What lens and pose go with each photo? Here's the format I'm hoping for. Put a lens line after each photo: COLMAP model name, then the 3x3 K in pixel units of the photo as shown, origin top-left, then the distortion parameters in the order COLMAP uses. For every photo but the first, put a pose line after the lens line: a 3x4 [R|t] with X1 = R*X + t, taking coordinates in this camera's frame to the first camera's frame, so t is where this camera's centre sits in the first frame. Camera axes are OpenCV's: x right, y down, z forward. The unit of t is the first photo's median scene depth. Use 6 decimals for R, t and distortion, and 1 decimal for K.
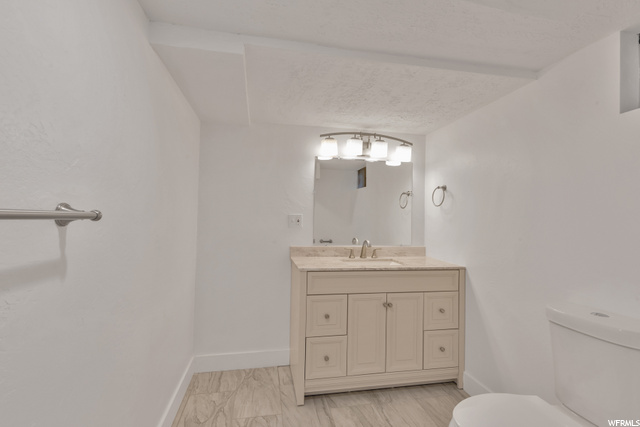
lens RADIAL K [[298.7, 0, 320.8], [0, 298.7, 214.7], [0, 0, 1]] dist [0.016897, -0.001055]
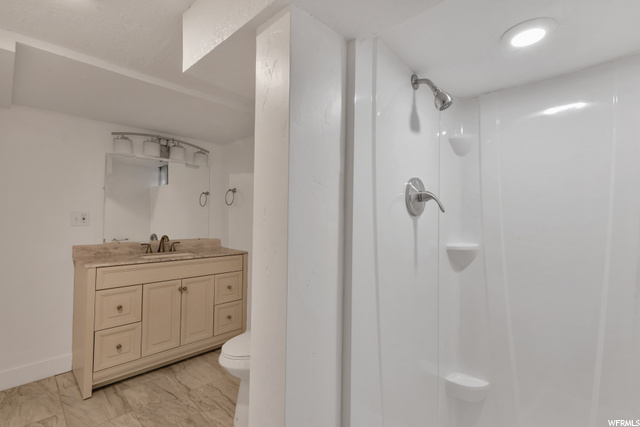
lens RADIAL K [[298.7, 0, 322.1], [0, 298.7, 212.2], [0, 0, 1]] dist [0.016897, -0.001055]
pose [[0.824284, -0.002263, 0.566172, 0.007953], [-0.002815, 0.999963, 0.008096, -0.011682], [-0.566169, -0.008267, 0.824248, -0.282345]]
